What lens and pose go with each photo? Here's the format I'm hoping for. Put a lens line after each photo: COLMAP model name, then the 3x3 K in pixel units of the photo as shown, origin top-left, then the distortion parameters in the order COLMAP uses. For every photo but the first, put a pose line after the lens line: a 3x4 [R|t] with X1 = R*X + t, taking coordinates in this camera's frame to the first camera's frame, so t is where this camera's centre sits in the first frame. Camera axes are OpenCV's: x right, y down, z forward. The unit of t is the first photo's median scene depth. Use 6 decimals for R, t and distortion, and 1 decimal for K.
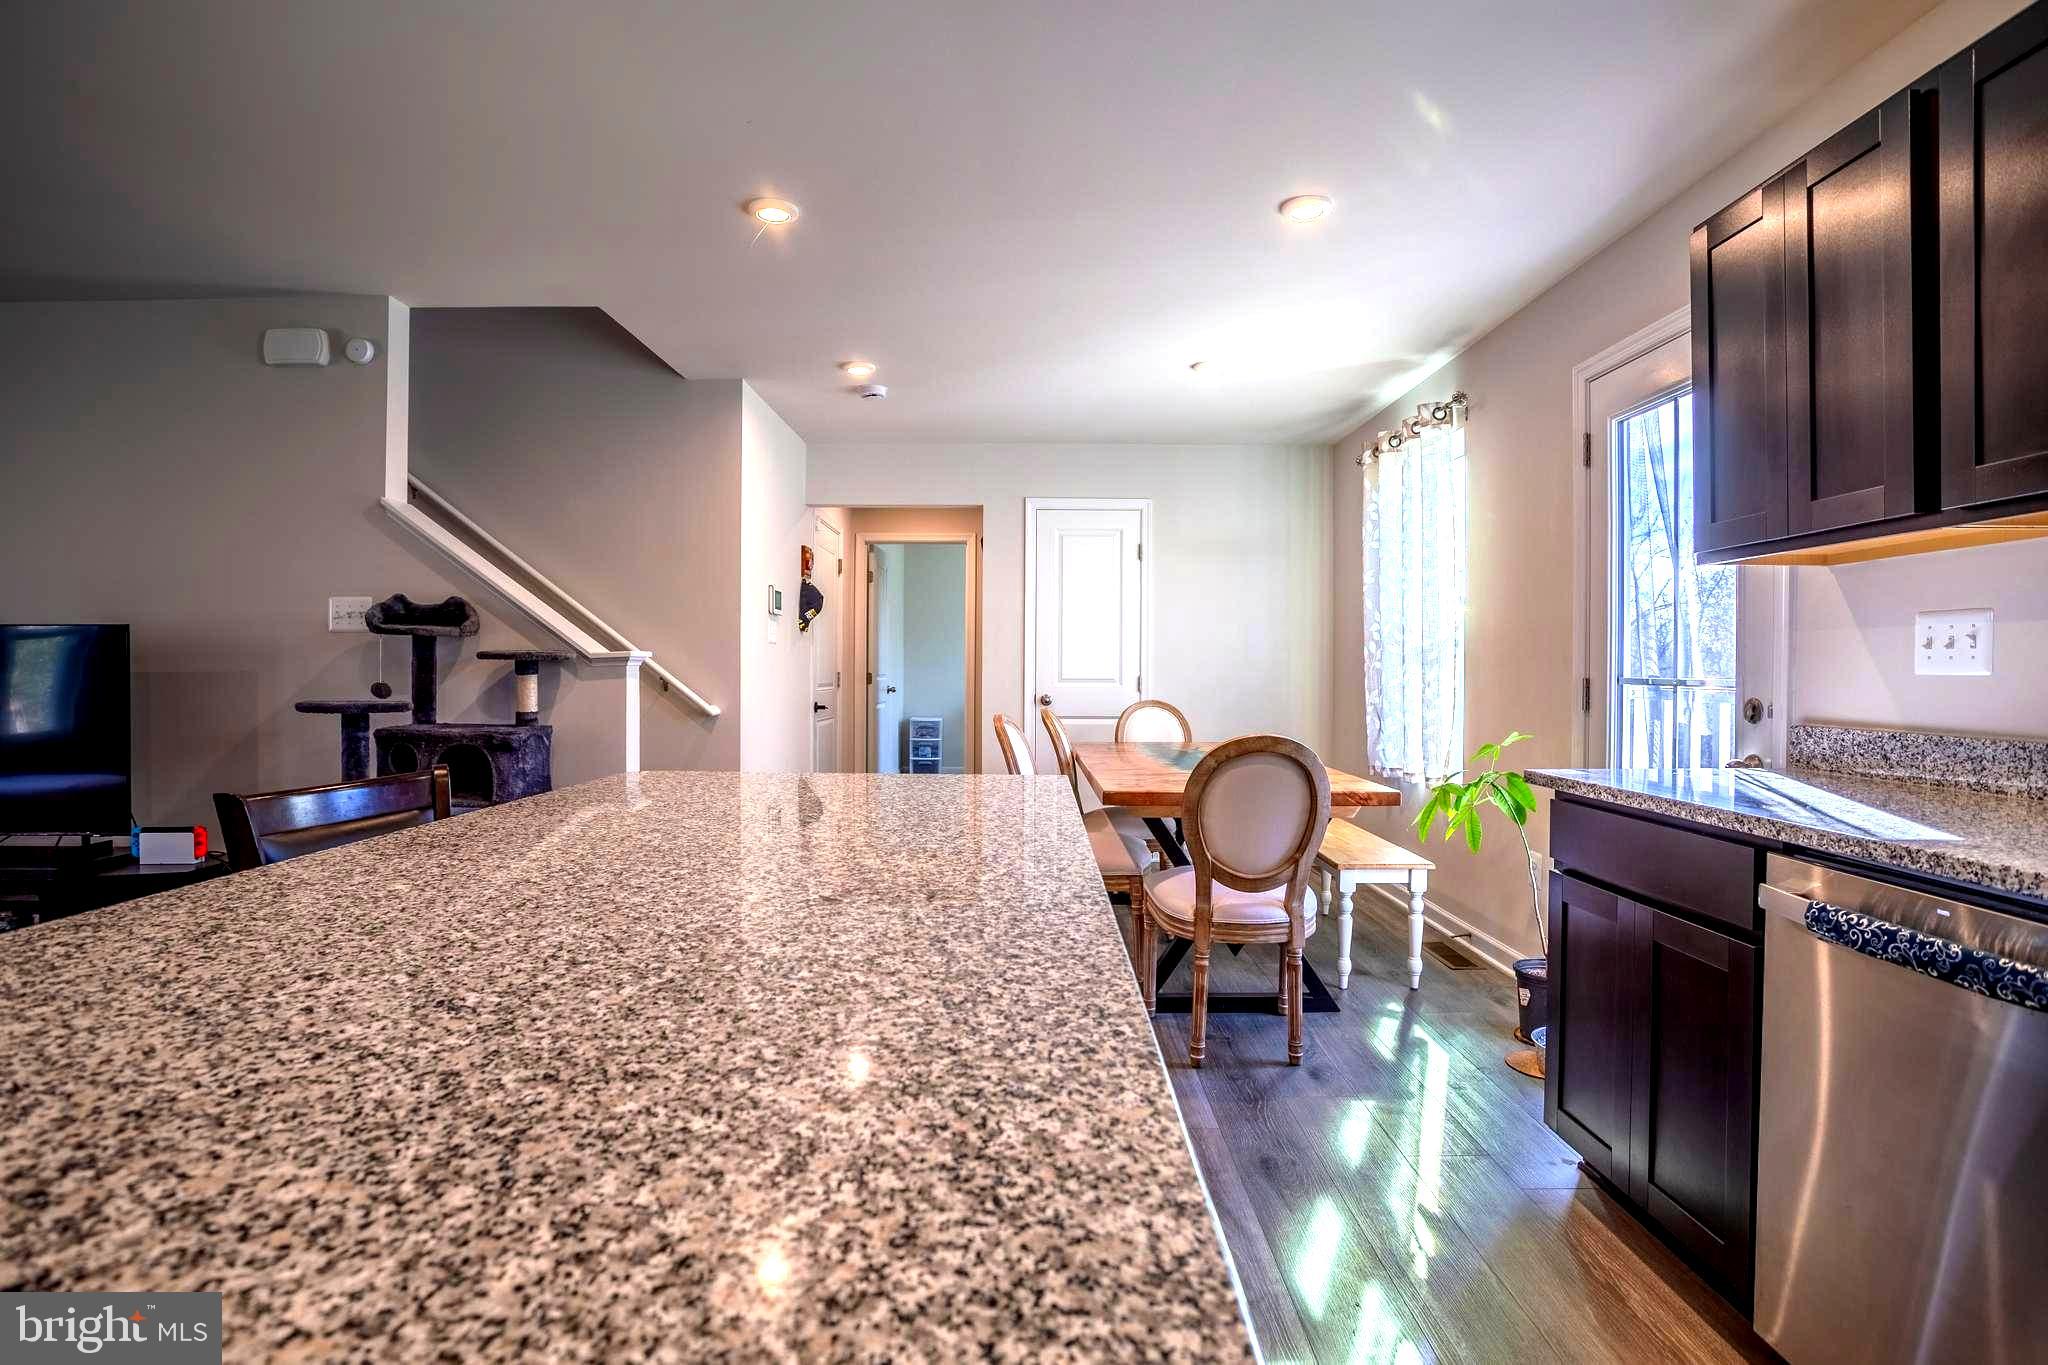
lens RADIAL K [[998.5, 0, 1037.5], [0, 998.5, 689.1], [0, 0, 1]] dist [-0.086512, 0.043919]
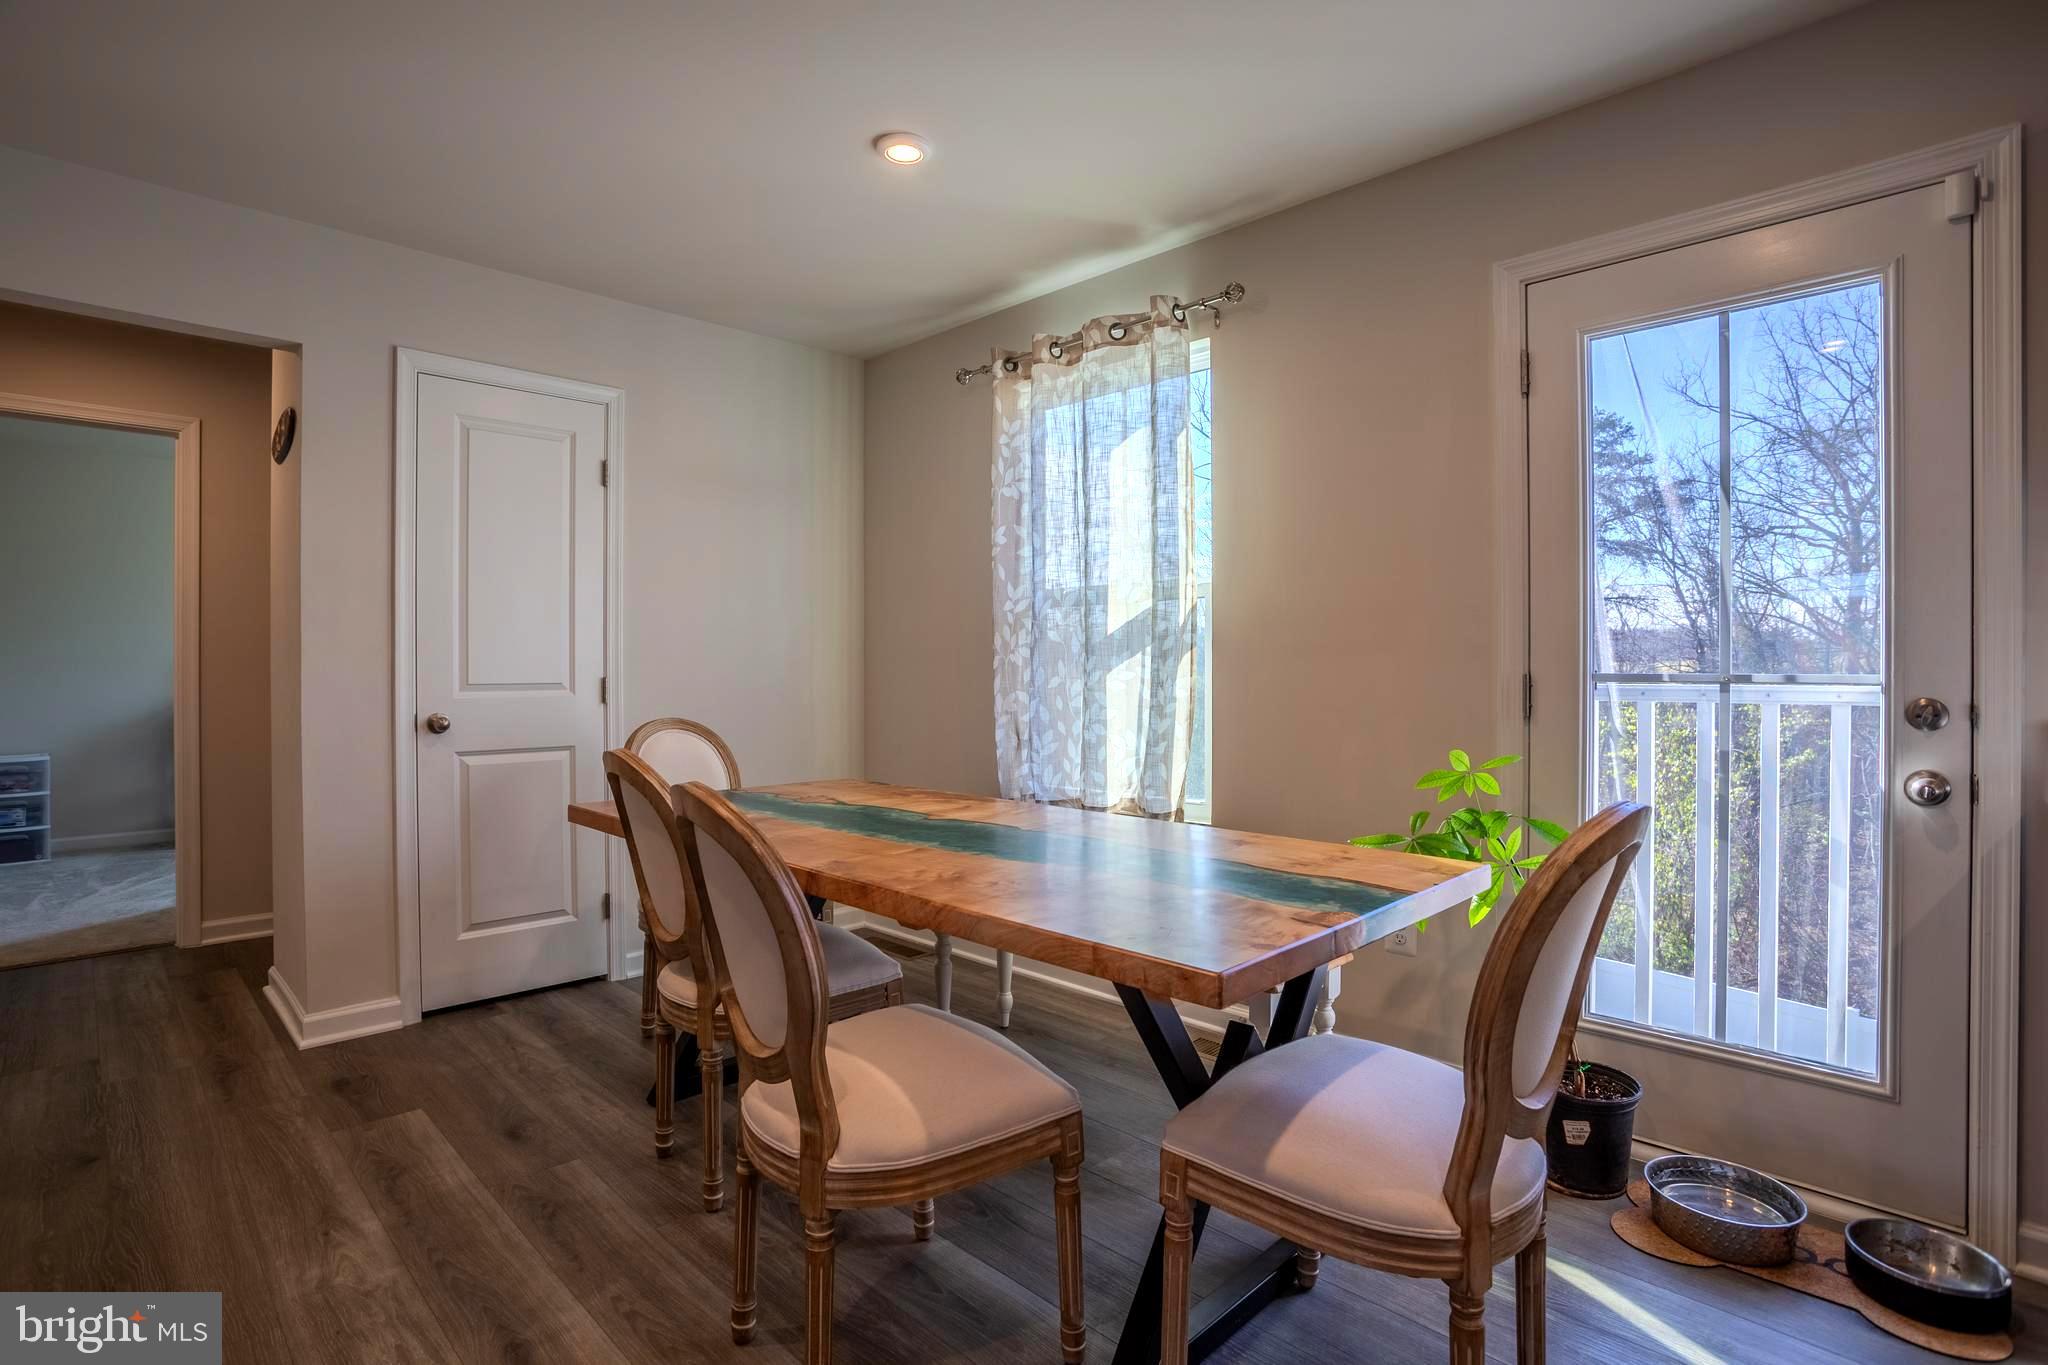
lens RADIAL K [[998.5, 0, 1037.5], [0, 998.5, 689.1], [0, 0, 1]] dist [-0.086512, 0.043919]
pose [[0.712409, -0.021676, 0.701430, -0.228496], [0.018953, 0.999753, 0.011645, -0.014596], [-0.701509, 0.004998, 0.712644, 0.685016]]
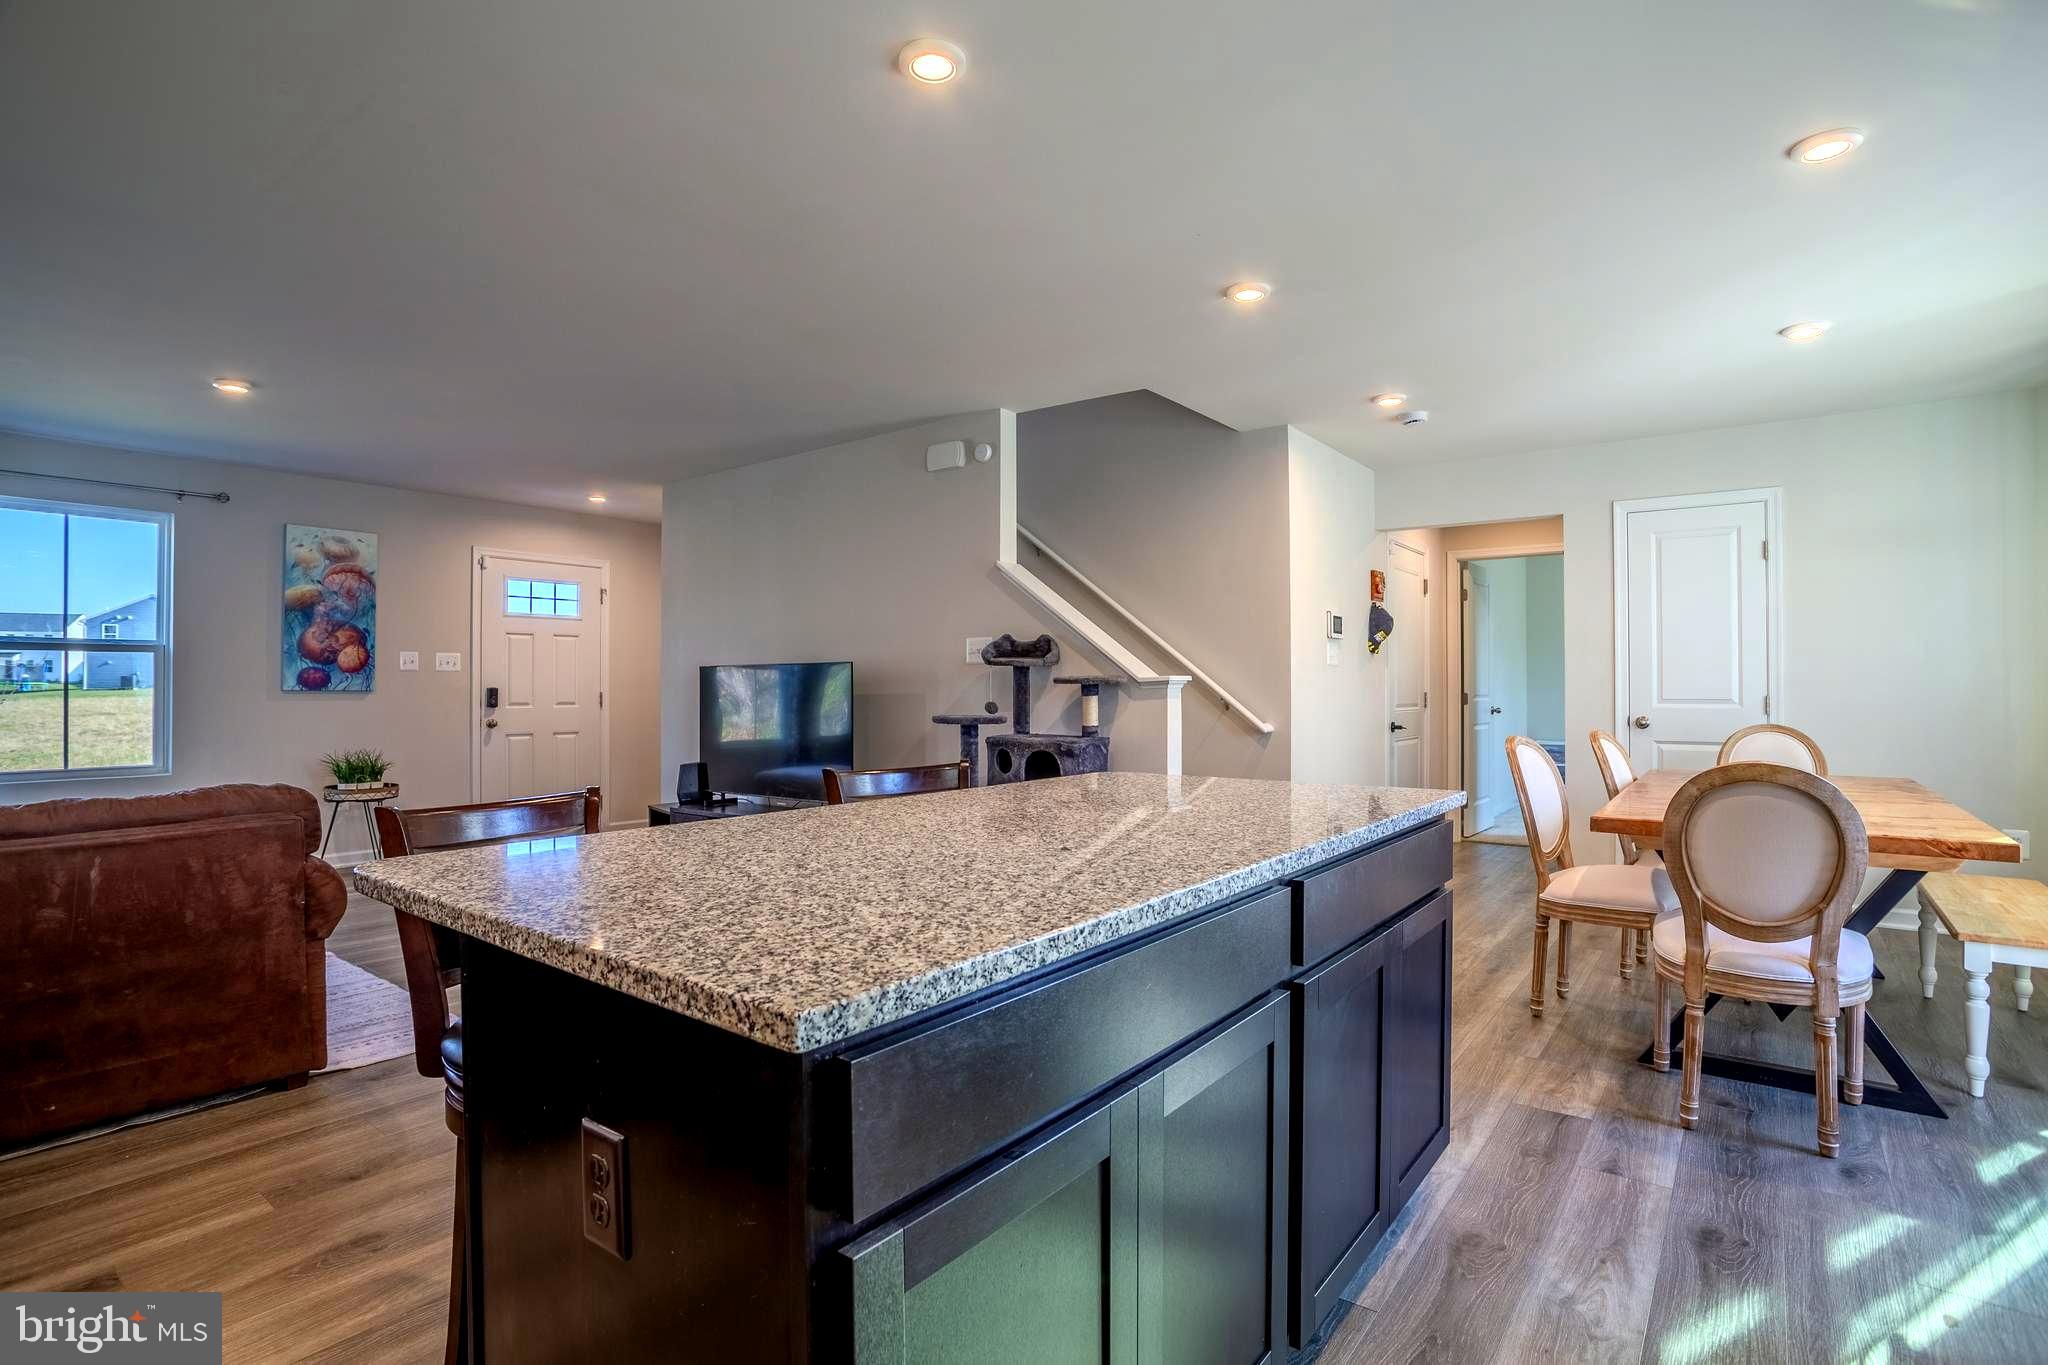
lens RADIAL K [[998.5, 0, 1037.5], [0, 998.5, 689.1], [0, 0, 1]] dist [-0.086512, 0.043919]
pose [[0.805947, -0.005968, -0.591957, 0.174243], [-0.006356, 0.999804, -0.018734, 0.000892], [0.591953, 0.018862, 0.805752, -0.059761]]
